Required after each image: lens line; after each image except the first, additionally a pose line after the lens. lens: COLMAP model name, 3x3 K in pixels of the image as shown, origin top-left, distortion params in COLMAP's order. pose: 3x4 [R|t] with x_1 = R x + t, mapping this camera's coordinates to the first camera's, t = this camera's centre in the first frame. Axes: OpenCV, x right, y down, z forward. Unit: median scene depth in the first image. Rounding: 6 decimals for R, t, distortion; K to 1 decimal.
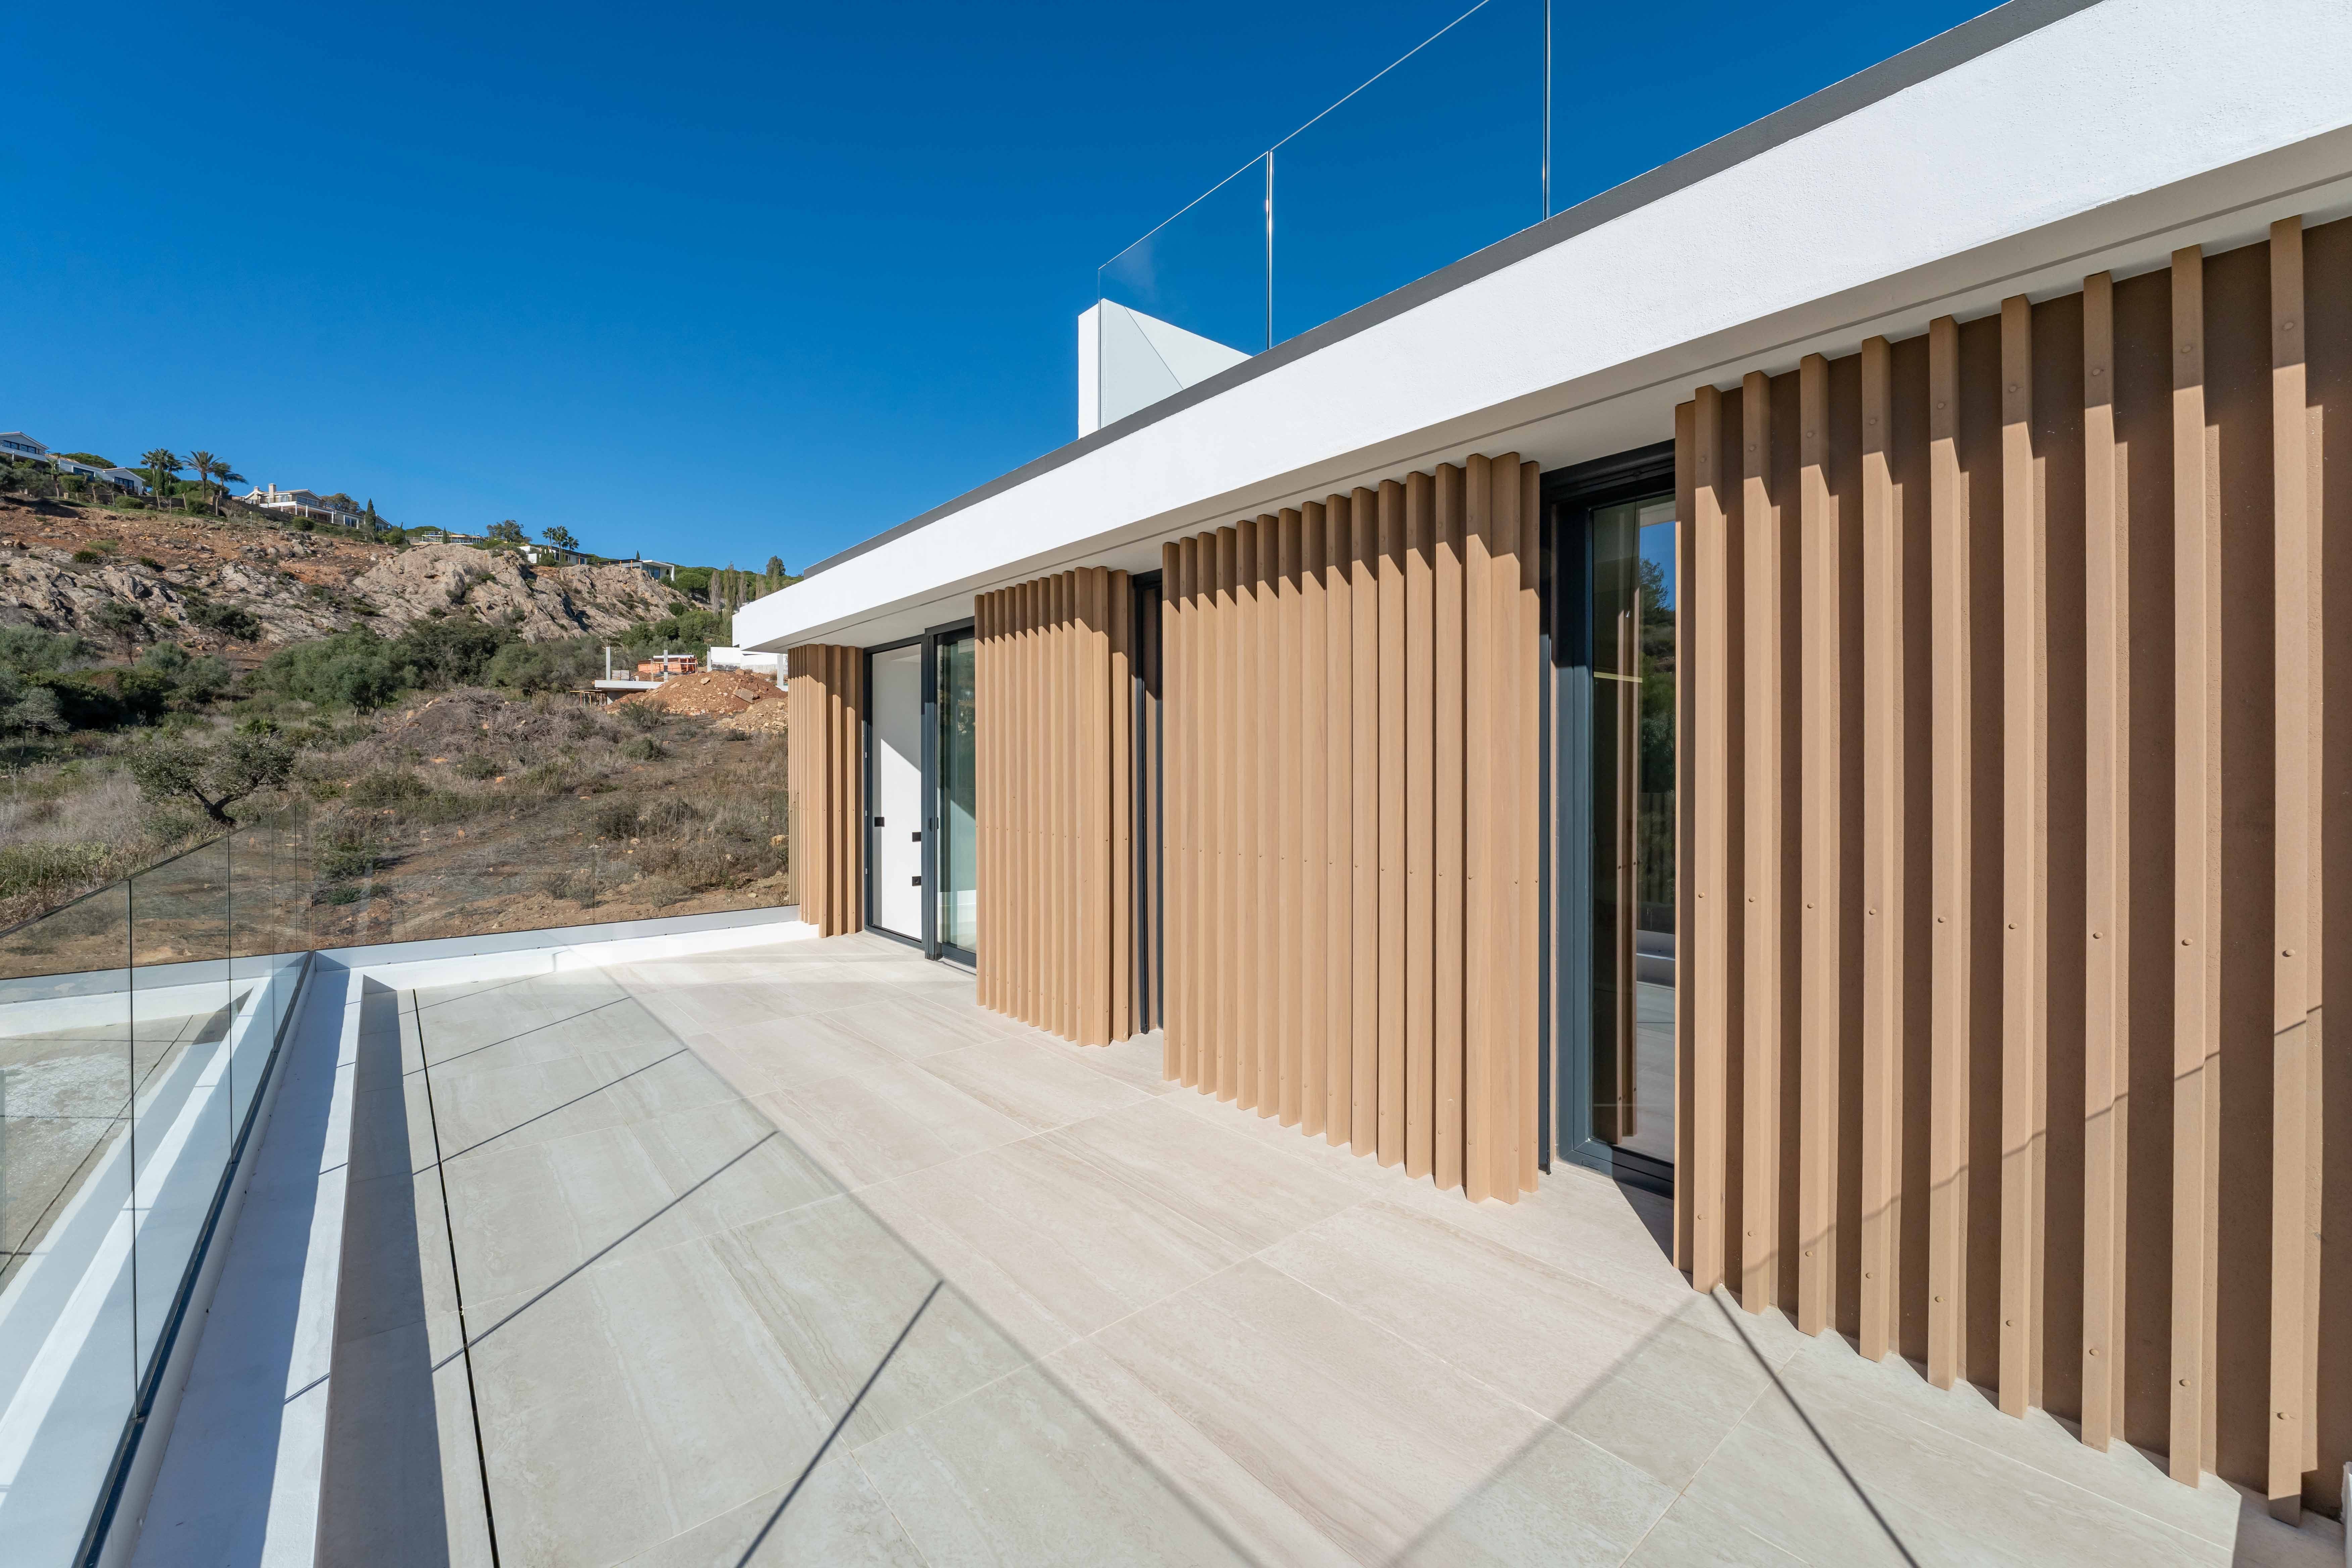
lens RADIAL K [[946.0, 0, 1184.7], [0, 946.0, 770.2], [0, 0, 1]] dist [-0.001838, 0.000396]
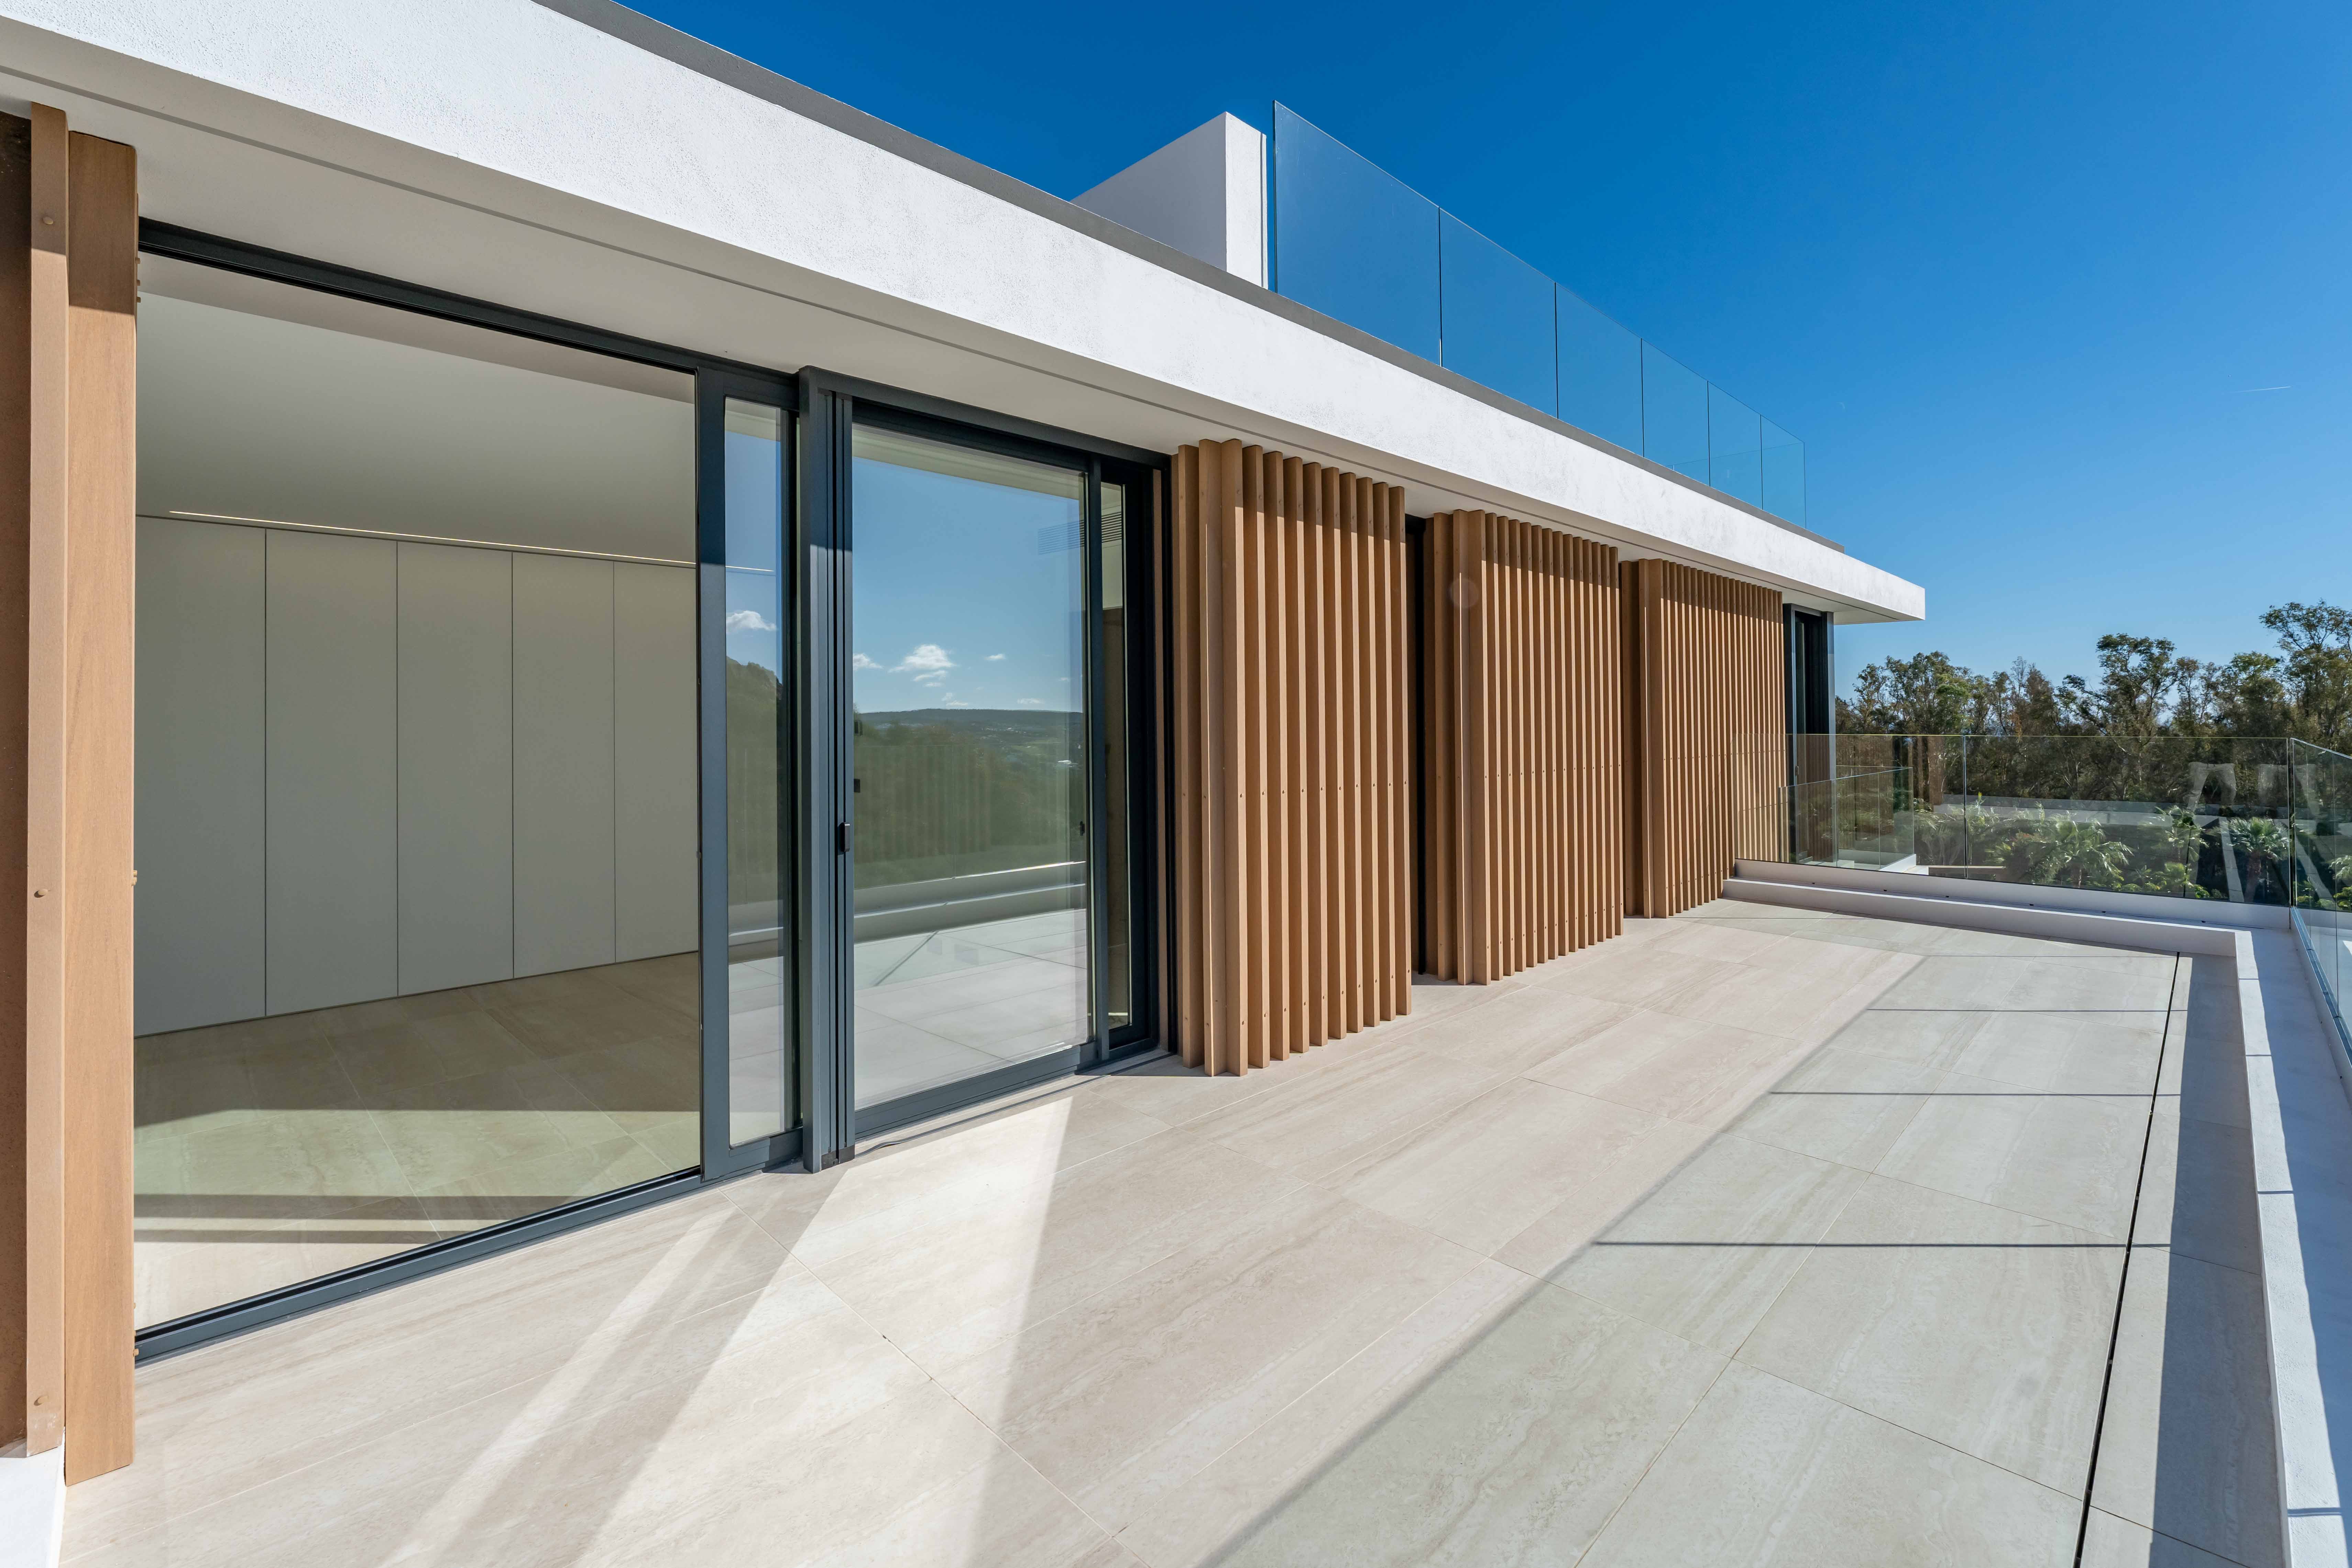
lens RADIAL K [[946.0, 0, 1228.0], [0, 946.0, 708.0], [0, 0, 1]] dist [-0.001838, 0.000396]
pose [[-0.056863, -0.002074, 0.998380, -1.275070], [-0.000924, 0.999998, 0.002025, -0.018149], [-0.998382, -0.000807, -0.056865, 1.496329]]
